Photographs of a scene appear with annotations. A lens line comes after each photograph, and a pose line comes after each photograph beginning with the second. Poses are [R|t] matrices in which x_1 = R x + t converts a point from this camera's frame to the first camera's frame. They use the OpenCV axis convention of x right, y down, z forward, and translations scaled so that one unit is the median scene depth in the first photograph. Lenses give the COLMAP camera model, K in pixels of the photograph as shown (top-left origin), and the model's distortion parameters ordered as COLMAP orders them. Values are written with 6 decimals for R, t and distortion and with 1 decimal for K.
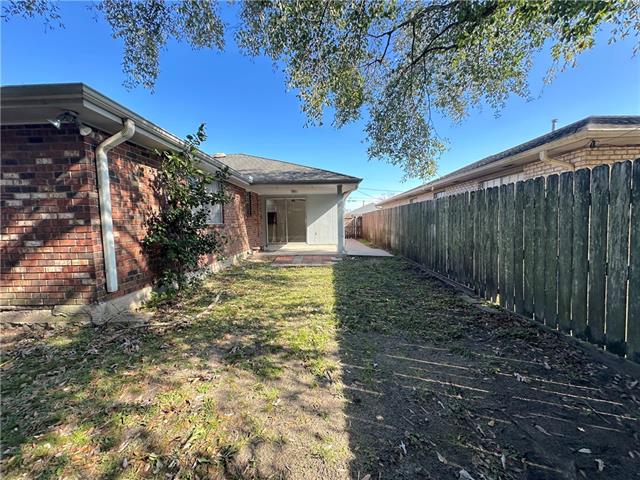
lens RADIAL K [[254.4, 0, 322.1], [0, 254.4, 237.2], [0, 0, 1]] dist [-0.003290, 0.000218]
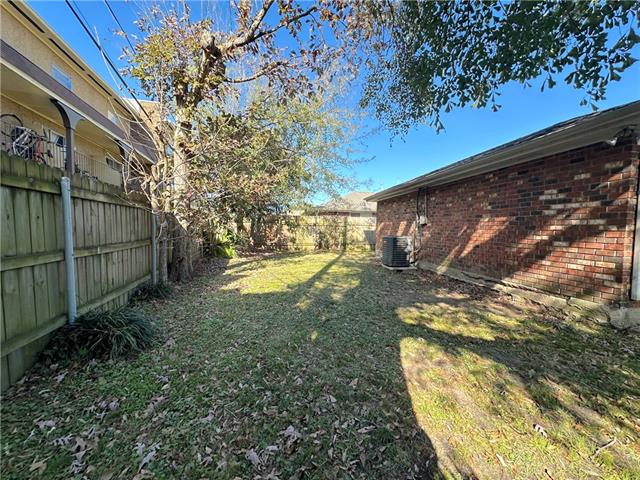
lens RADIAL K [[254.4, 0, 321.5], [0, 254.4, 239.5], [0, 0, 1]] dist [-0.003290, 0.000218]
pose [[0.171288, 0.069002, -0.982802, -0.103143], [-0.079259, 0.995276, 0.056065, 0.027129], [0.982028, 0.068293, 0.175948, -0.390192]]
